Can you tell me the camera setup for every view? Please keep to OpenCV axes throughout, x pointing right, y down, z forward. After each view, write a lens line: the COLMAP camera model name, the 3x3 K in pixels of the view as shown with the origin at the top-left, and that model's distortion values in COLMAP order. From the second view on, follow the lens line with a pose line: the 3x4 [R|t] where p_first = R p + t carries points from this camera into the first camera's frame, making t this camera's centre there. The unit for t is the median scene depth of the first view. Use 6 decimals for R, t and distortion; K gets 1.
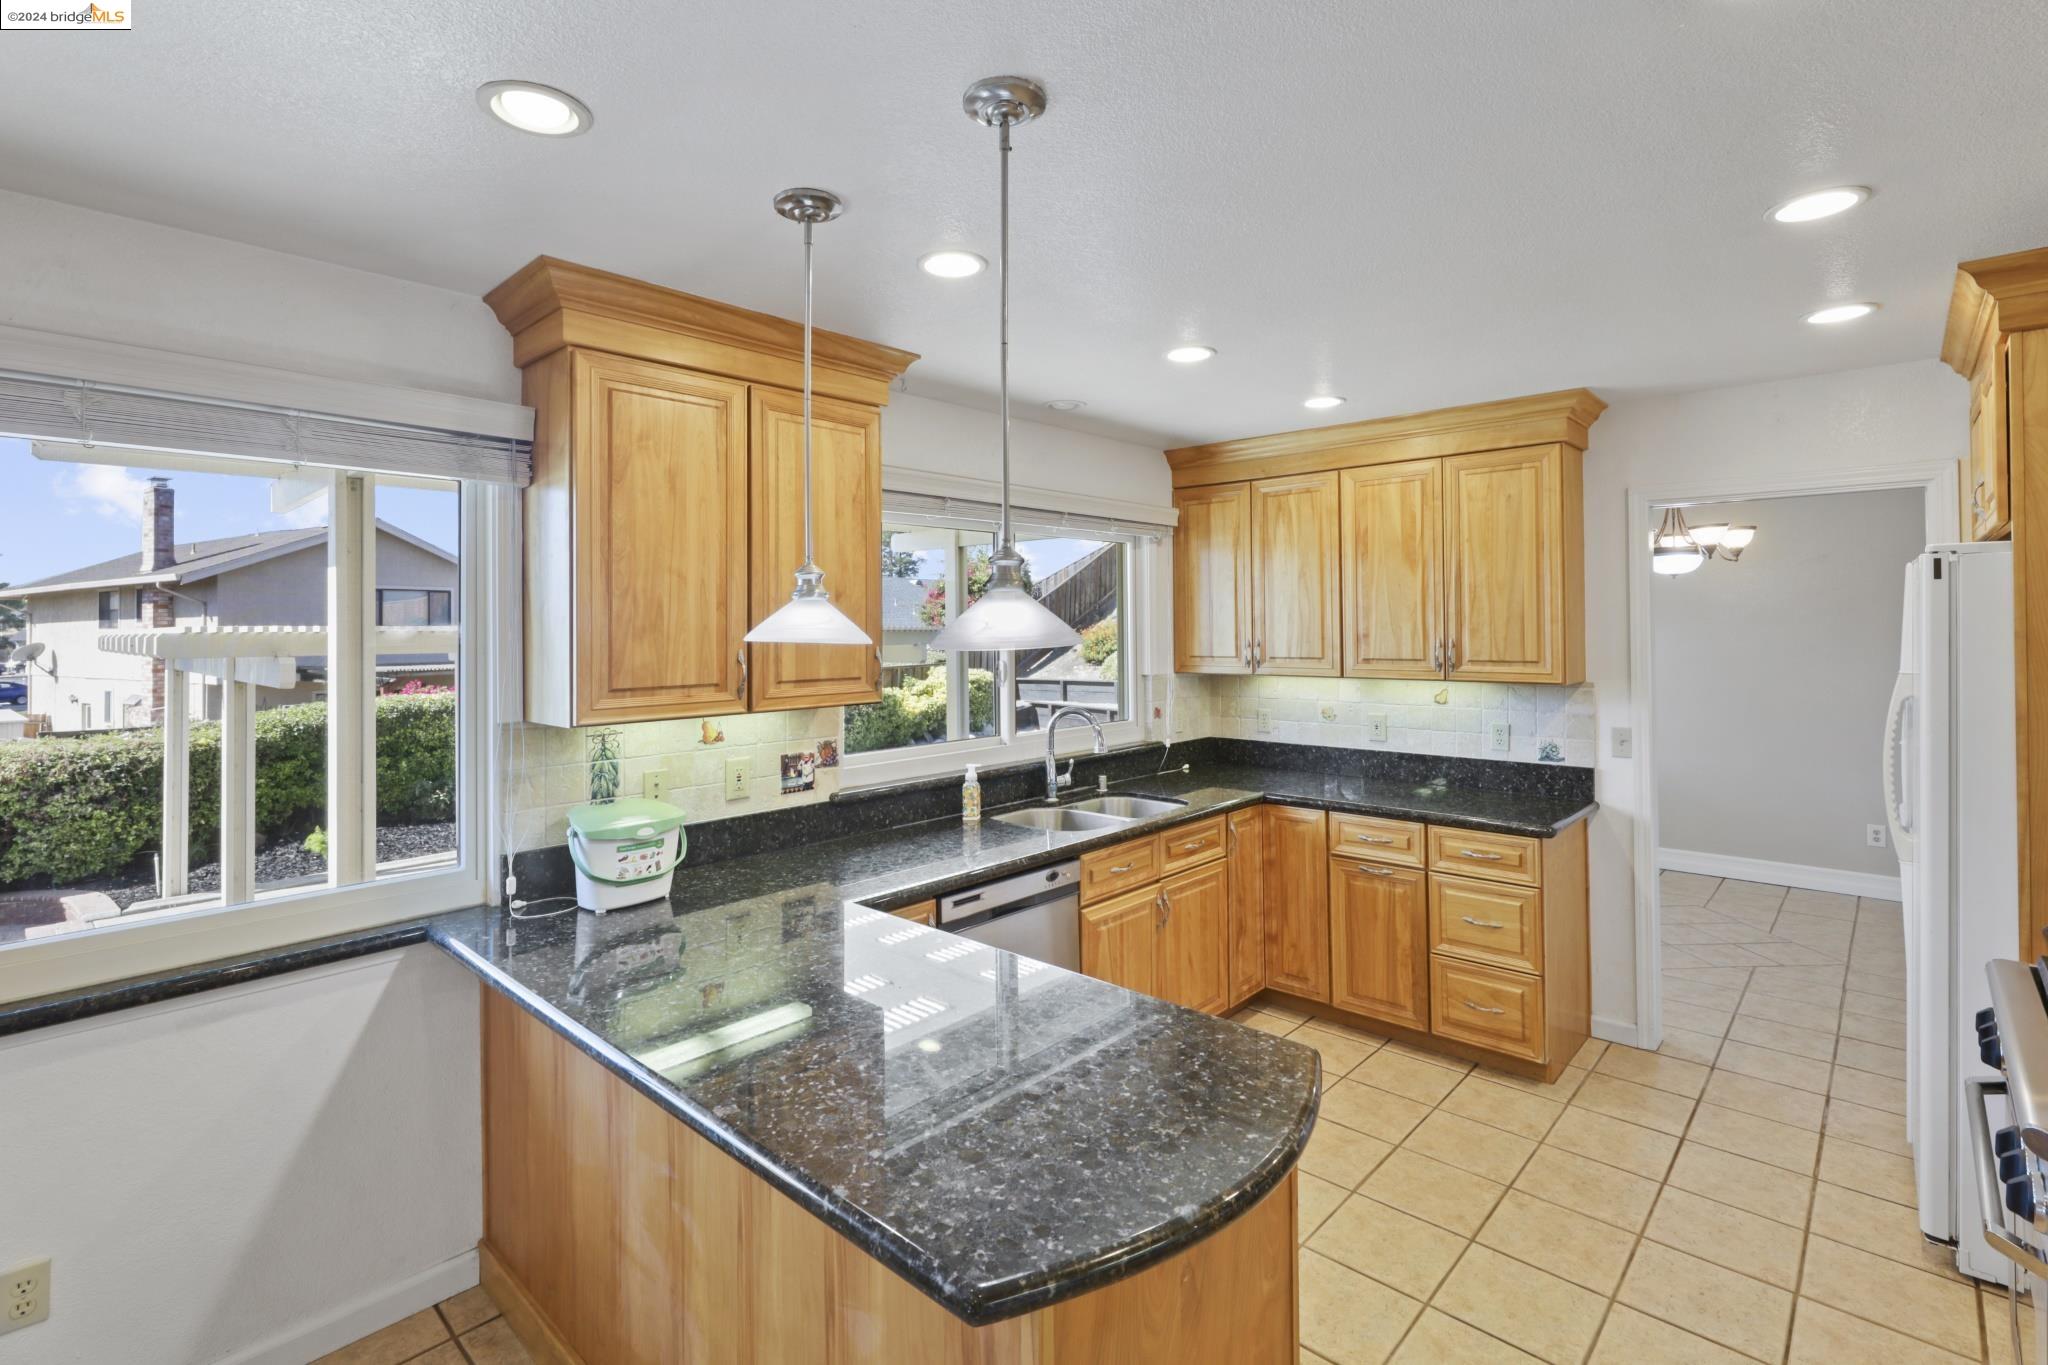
lens RADIAL K [[936.5, 0, 1041.2], [0, 936.5, 620.3], [0, 0, 1]] dist [0.000131, 0.000542]
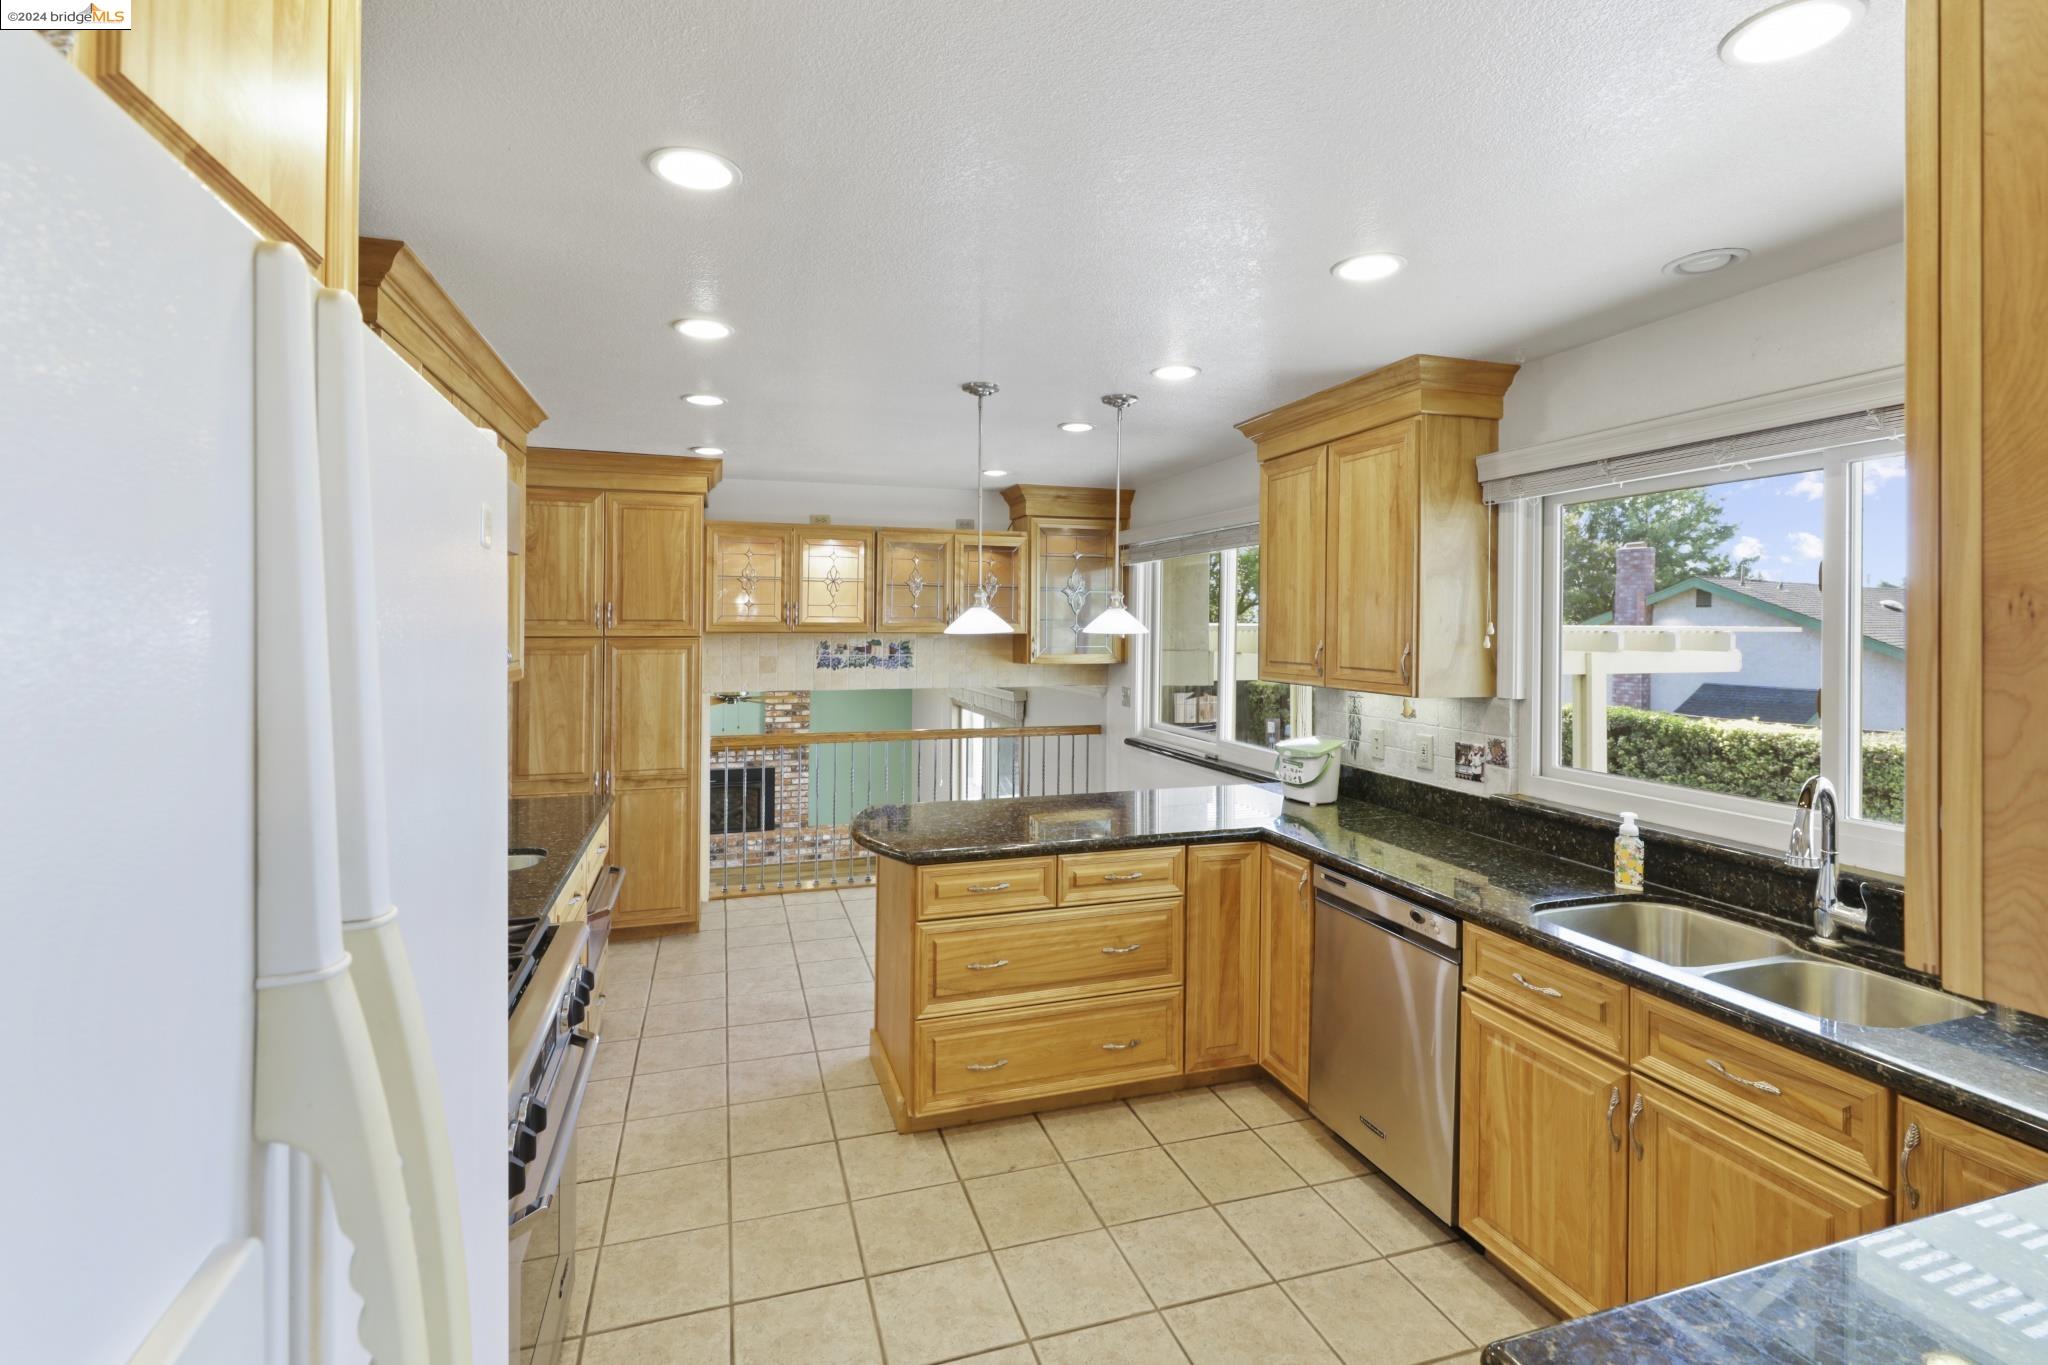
lens RADIAL K [[936.5, 0, 1005.7], [0, 936.5, 634.8], [0, 0, 1]] dist [0.000131, 0.000542]
pose [[-0.509373, 0.012356, -0.860457, 0.923598], [0.001510, 0.999908, 0.013464, 0.003762], [0.860544, 0.005559, -0.509345, 1.096572]]
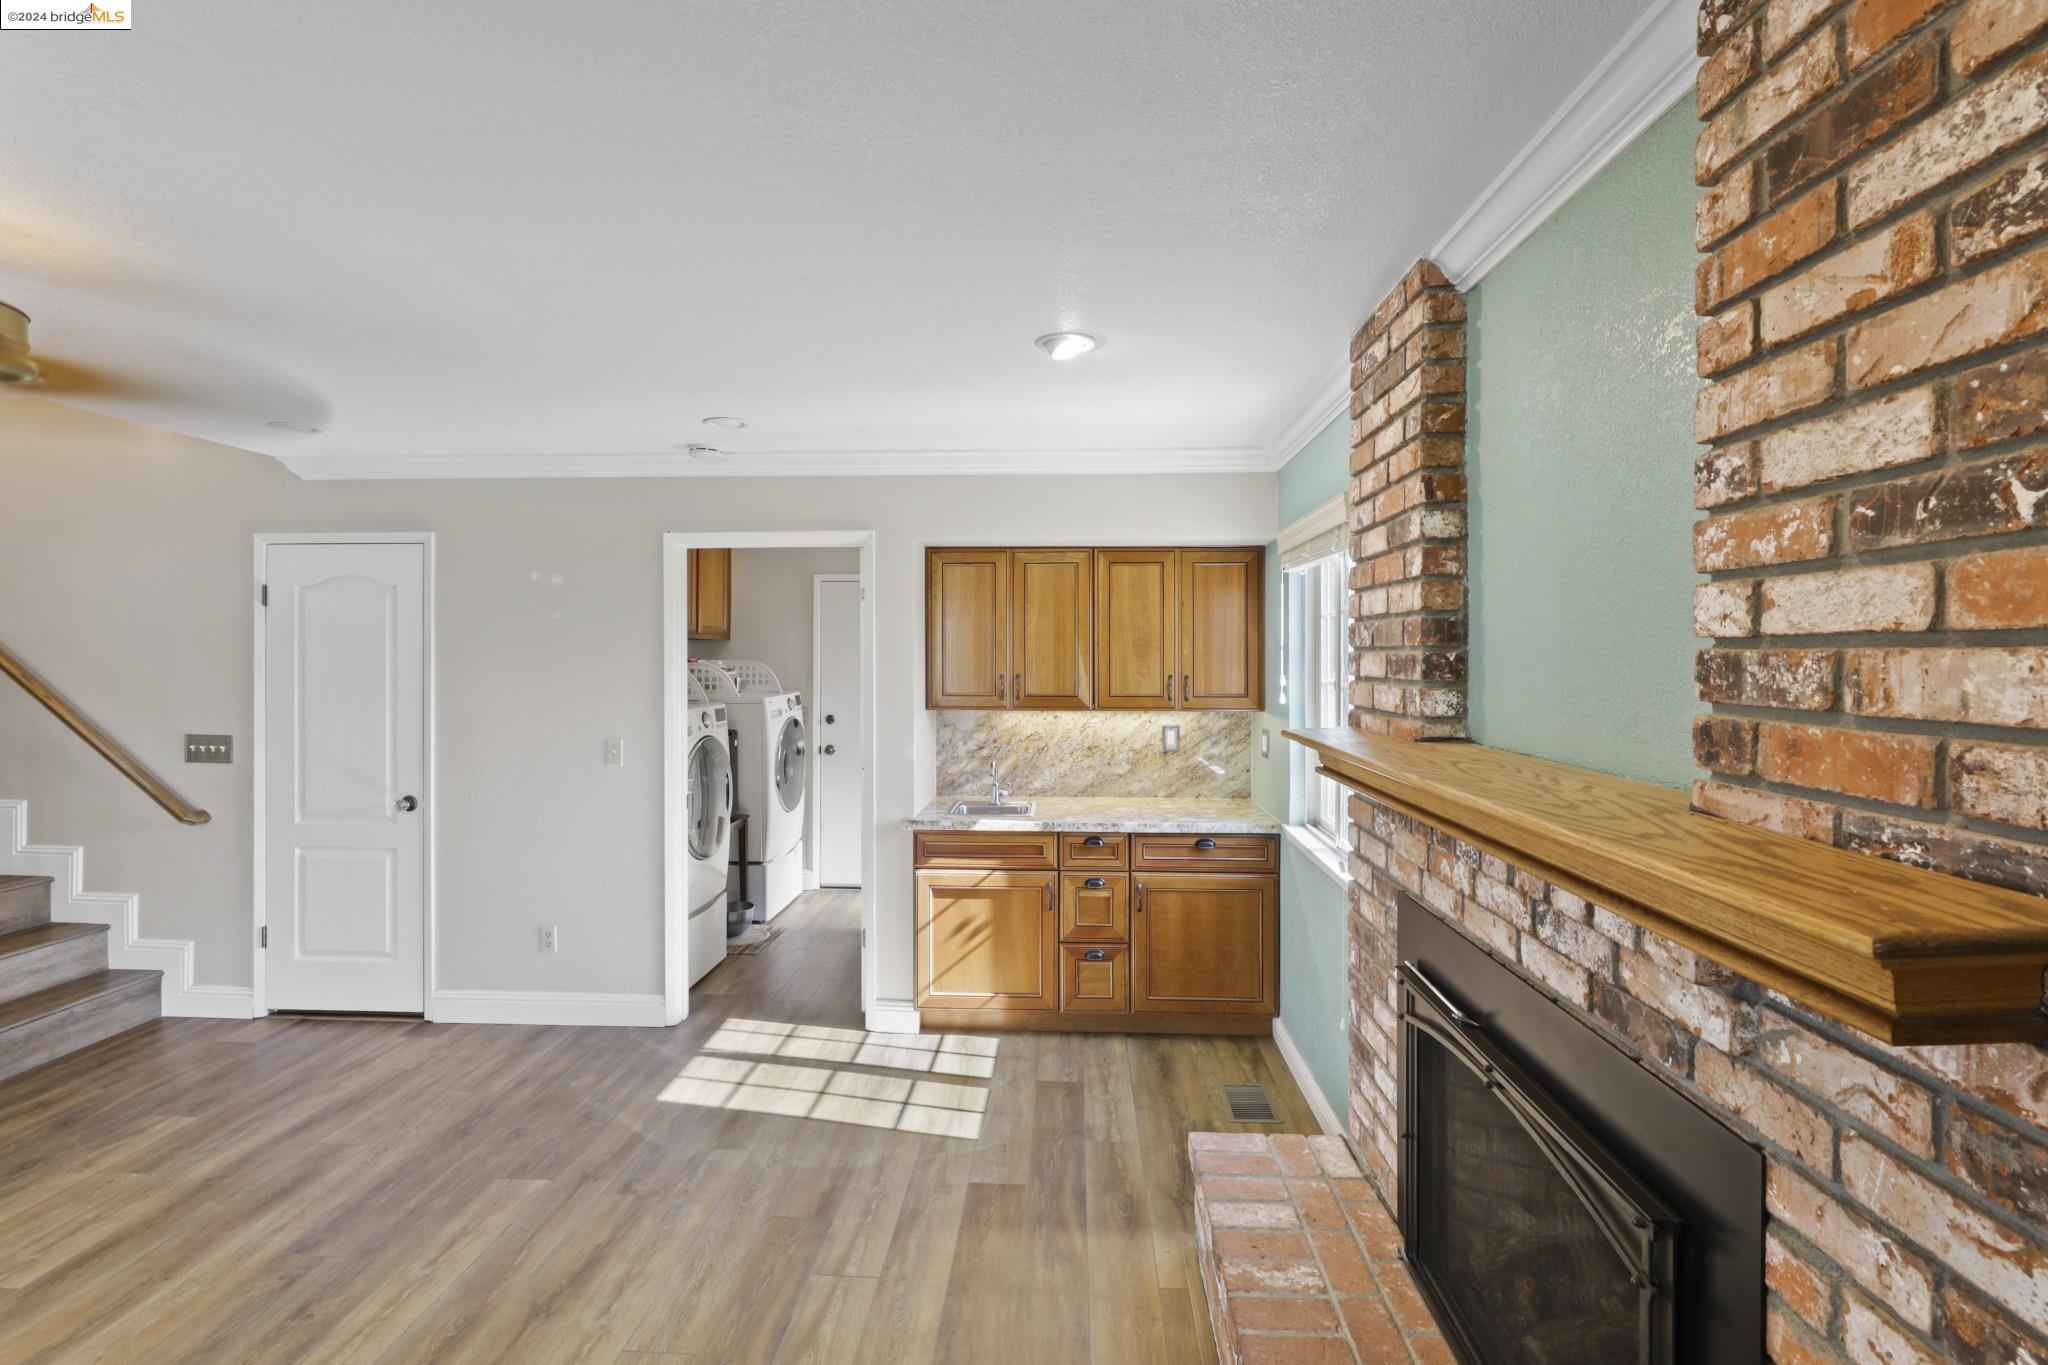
lens RADIAL K [[936.5, 0, 1023.9], [0, 936.5, 663.8], [0, 0, 1]] dist [0.000131, 0.000542]
pose [[-0.628829, -0.004792, 0.777529, -2.054345], [-0.000710, 0.999984, 0.005588, 0.430779], [-0.777544, 0.002962, -0.628822, -1.305265]]
